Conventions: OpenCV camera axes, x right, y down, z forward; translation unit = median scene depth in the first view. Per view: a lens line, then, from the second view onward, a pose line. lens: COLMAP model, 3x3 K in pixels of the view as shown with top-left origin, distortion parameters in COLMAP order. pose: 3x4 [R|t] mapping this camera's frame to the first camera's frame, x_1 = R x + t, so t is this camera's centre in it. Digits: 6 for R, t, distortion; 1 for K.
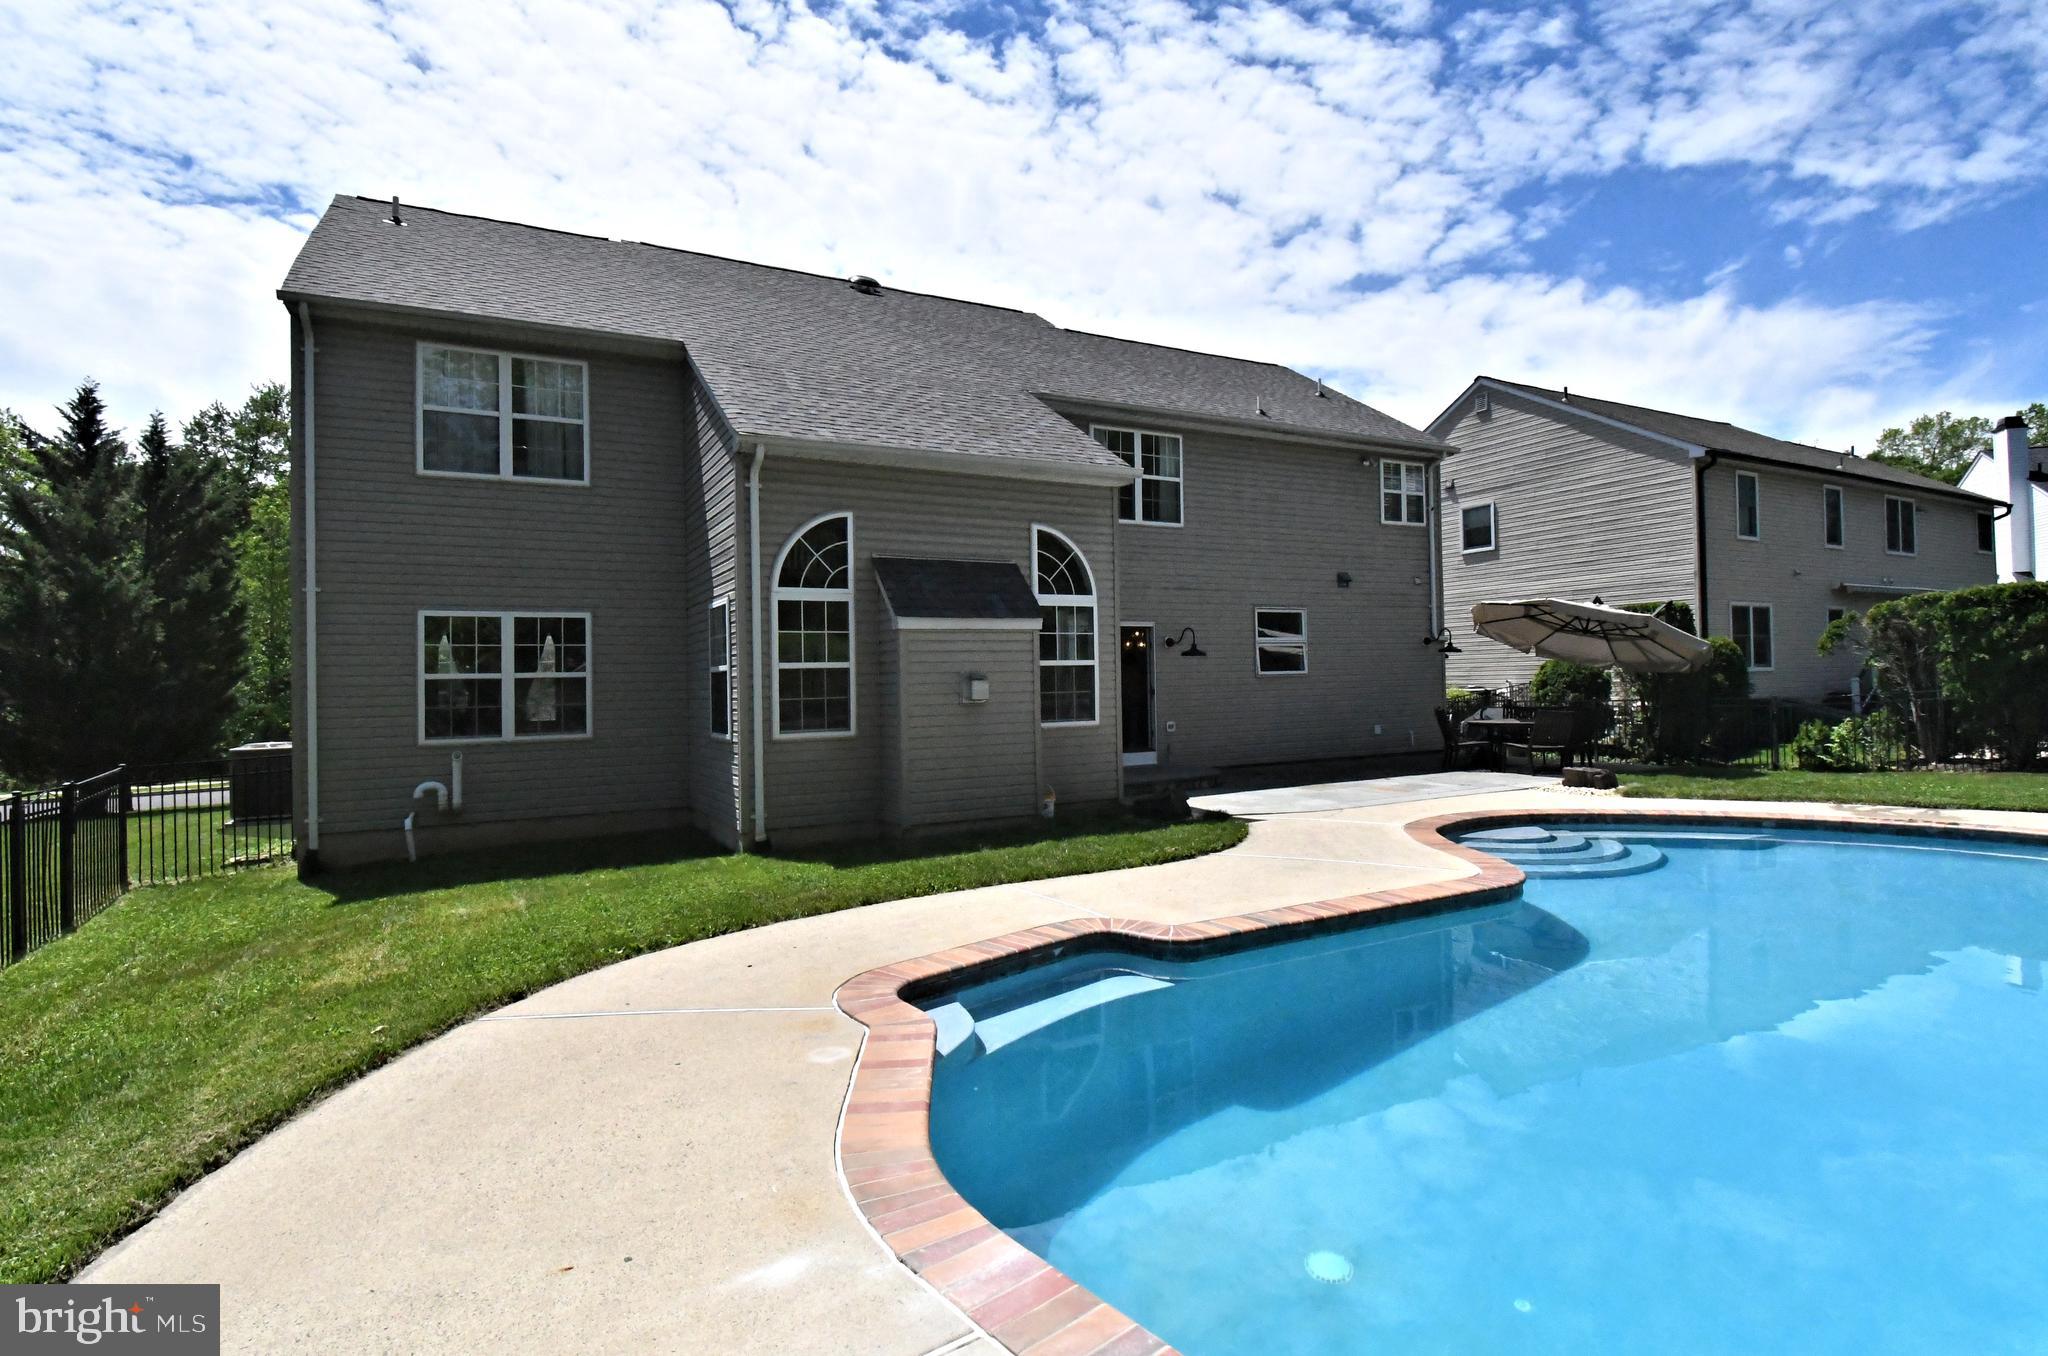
lens RADIAL K [[978.1, 0, 1020.9], [0, 978.1, 687.6], [0, 0, 1]] dist [0.000666, -0.013346]
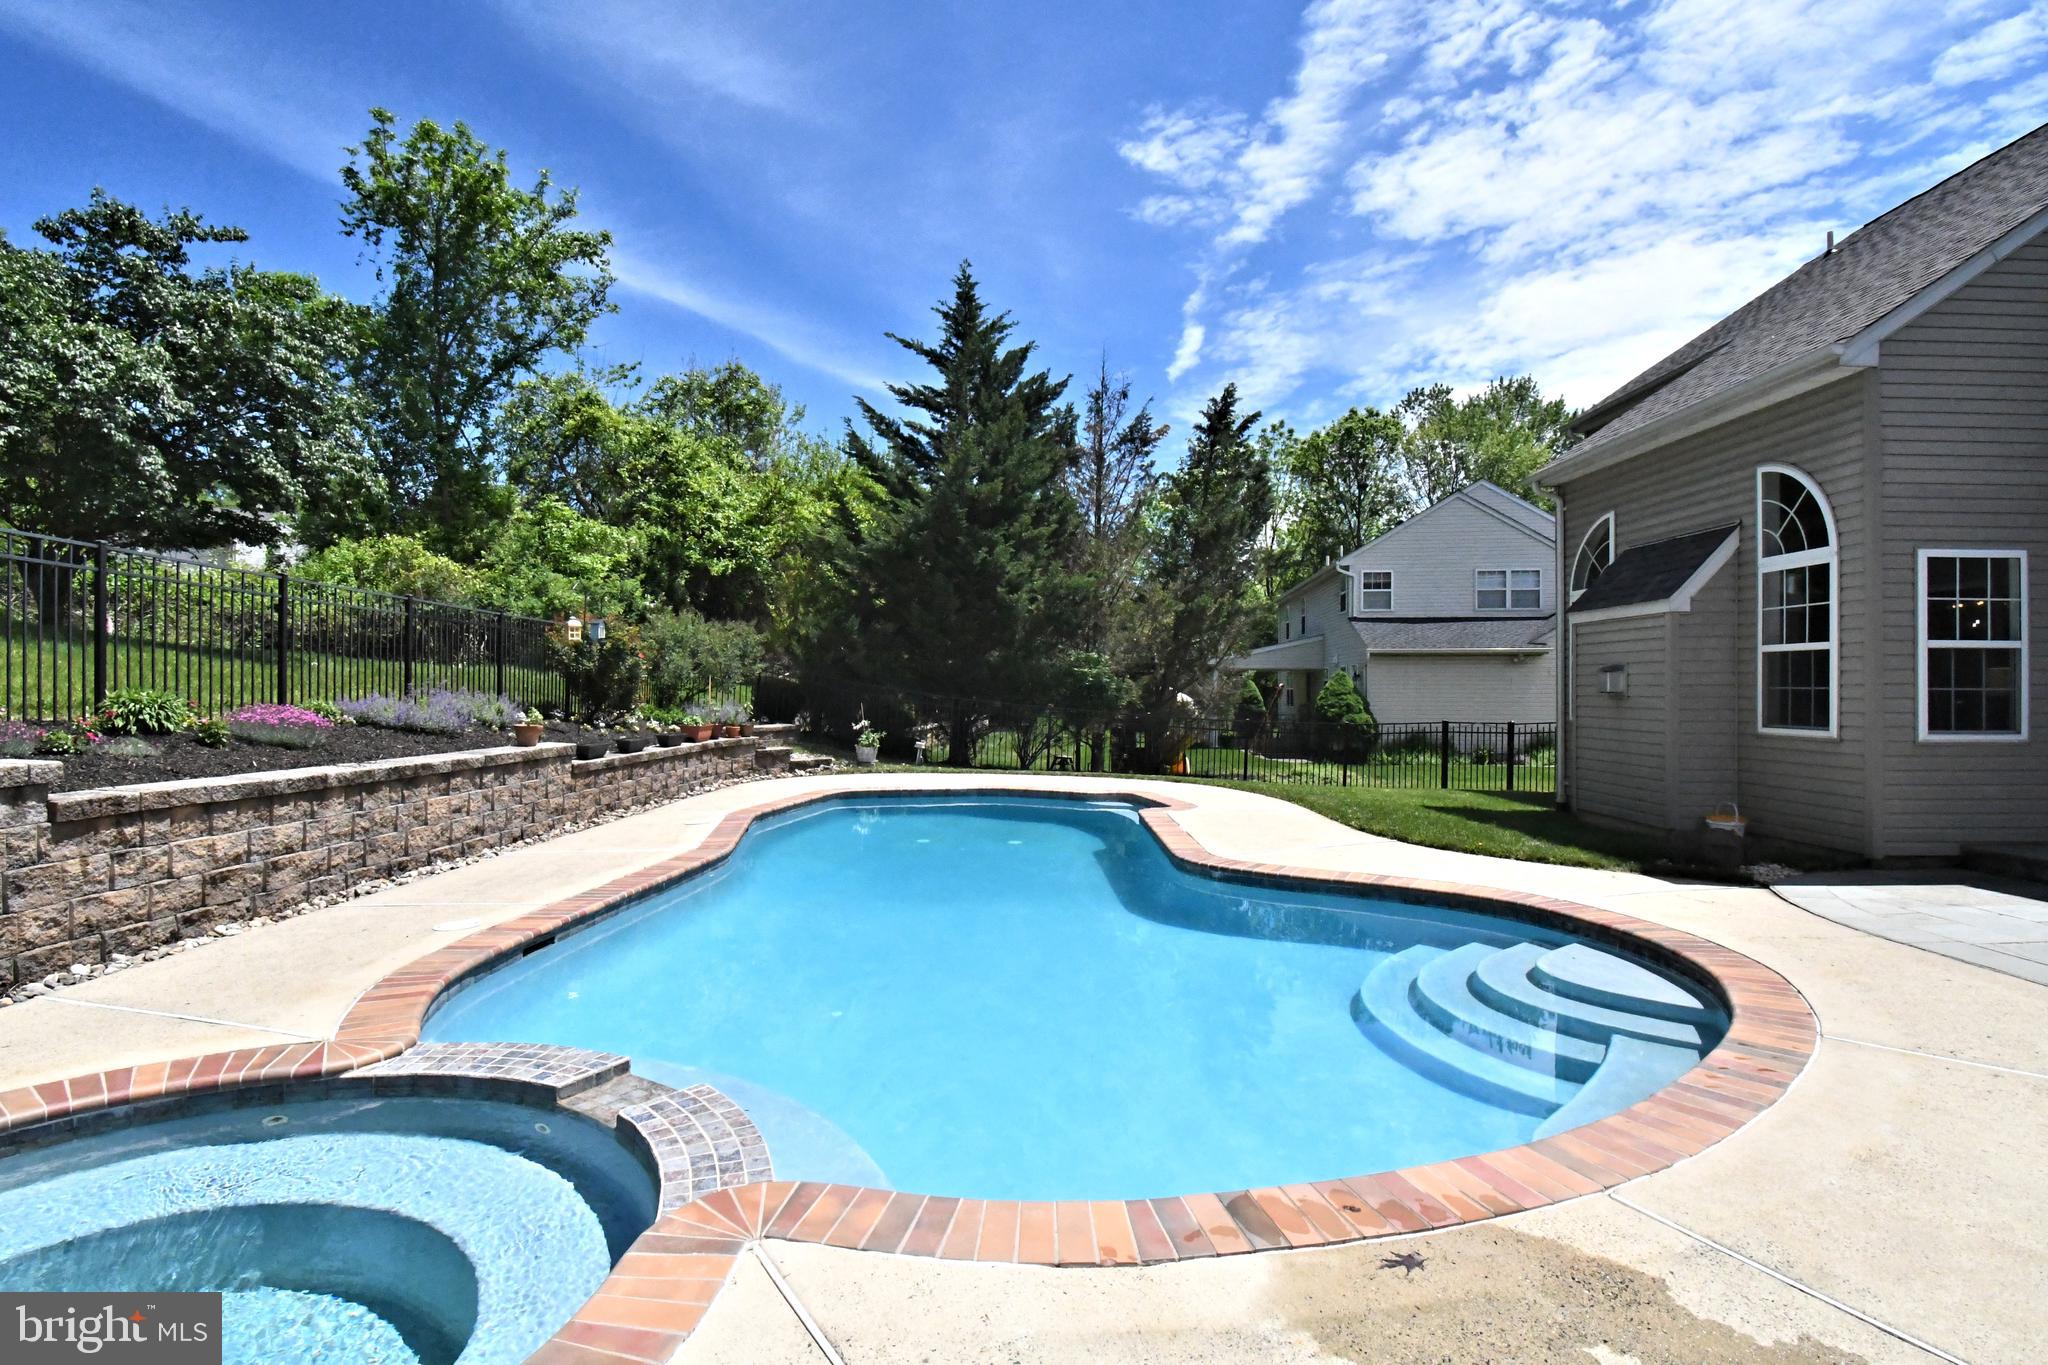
lens RADIAL K [[978.1, 0, 1017.8], [0, 978.1, 673.5], [0, 0, 1]] dist [0.000666, -0.013346]
pose [[-0.475423, 0.010634, -0.879693, 0.435416], [0.007185, 0.999941, 0.008204, -0.007012], [0.879728, -0.002420, -0.475471, 0.382280]]
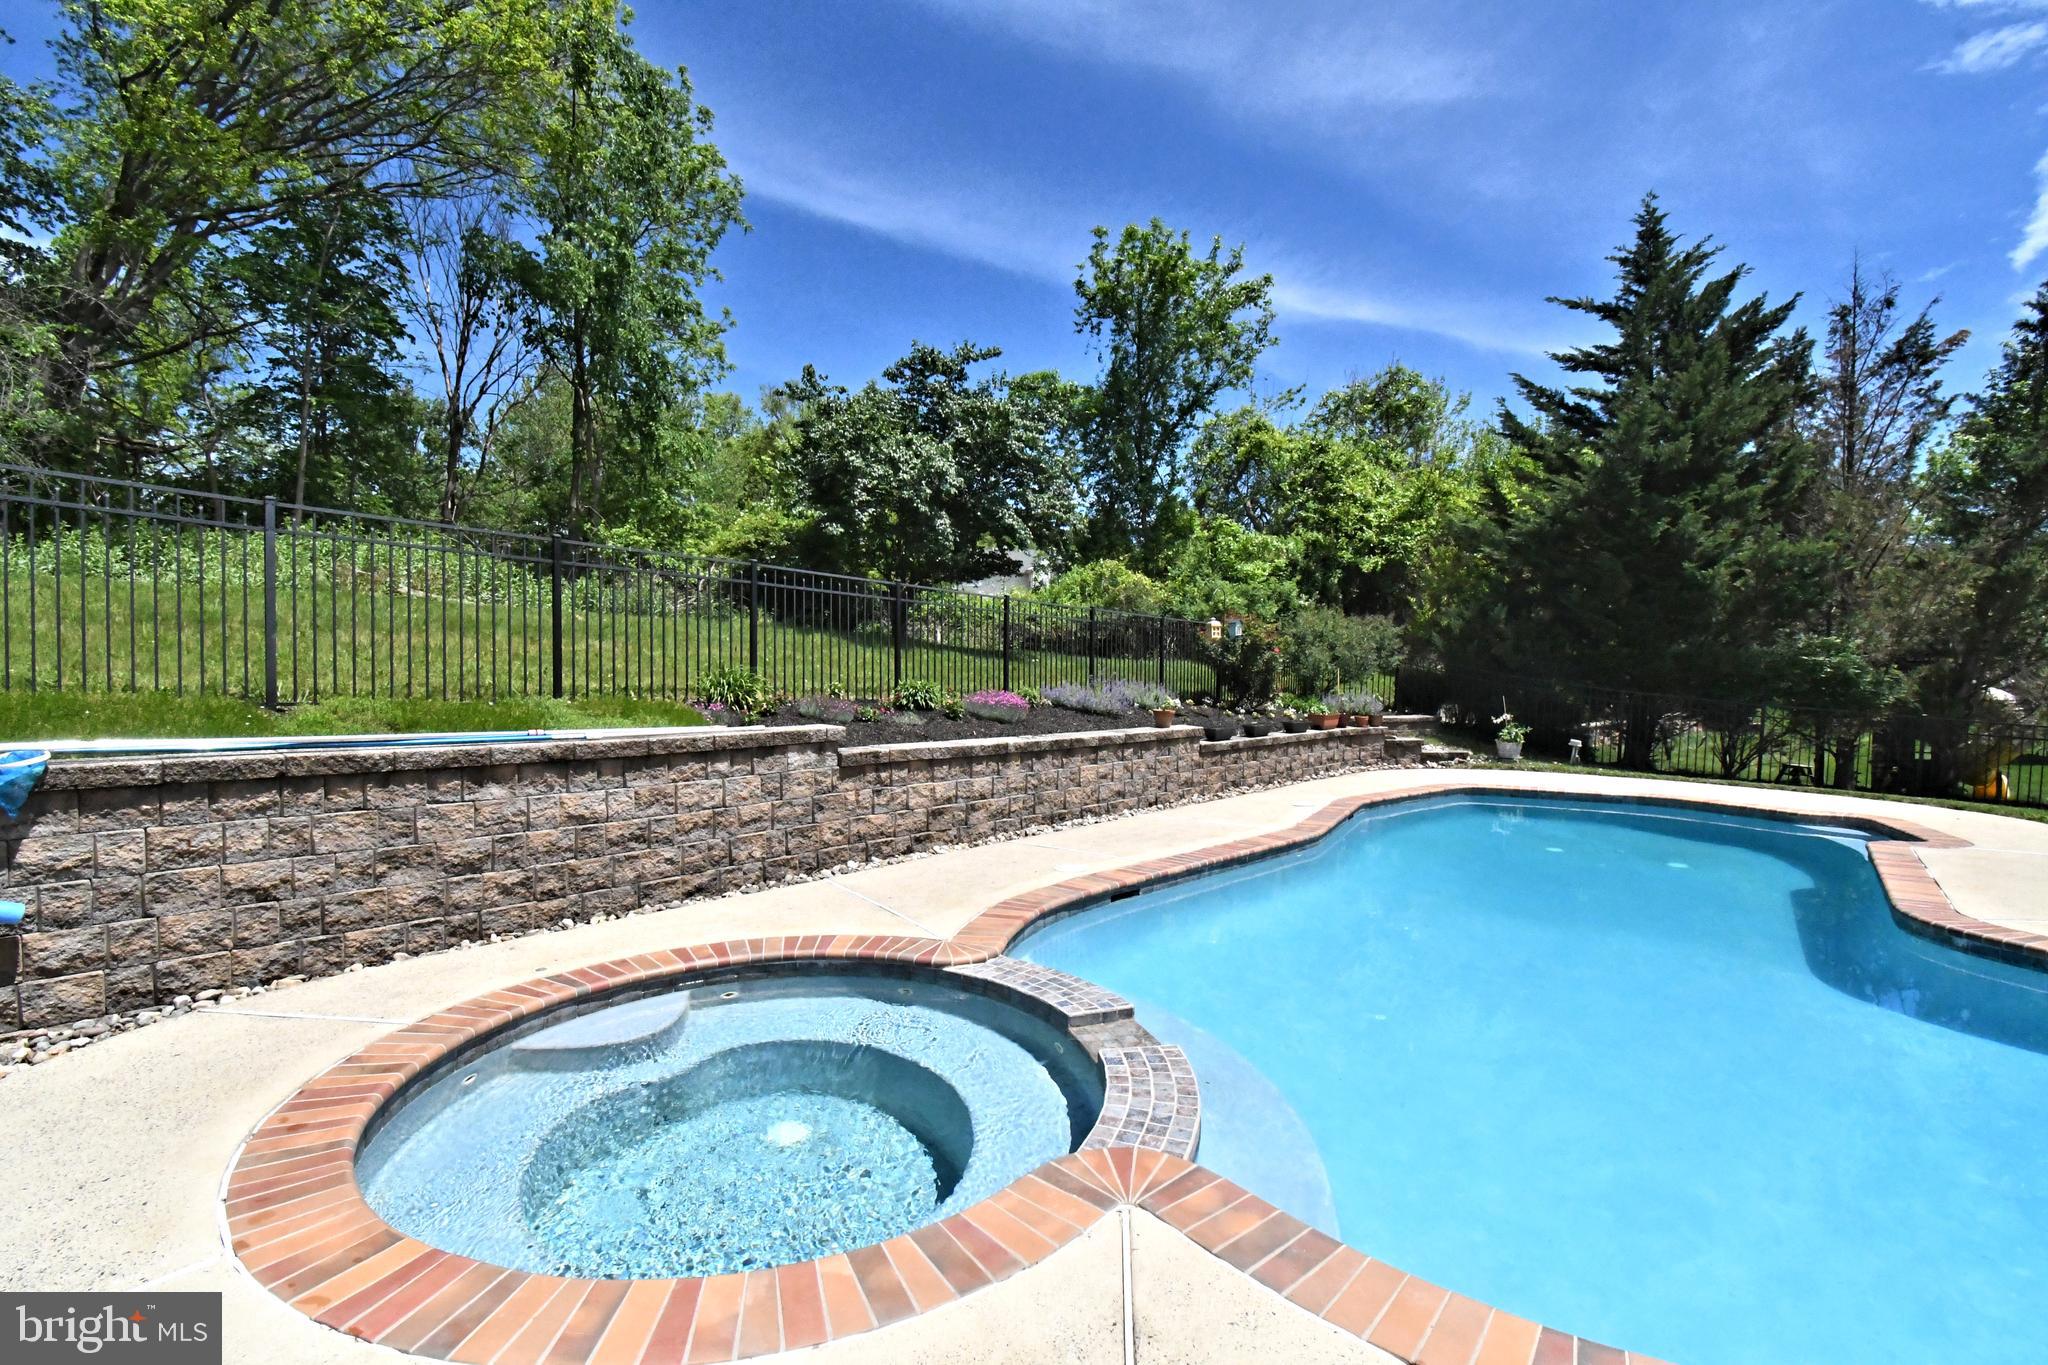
lens RADIAL K [[894.8, 0, 1030.1], [0, 894.8, 680.2], [0, 0, 1]] dist [0.000462, -0.011639]
pose [[-0.929671, 0.021597, -0.367758, 0.401936], [0.016737, 0.999725, 0.016399, -0.006999], [0.368011, 0.009090, -0.929777, 0.398302]]
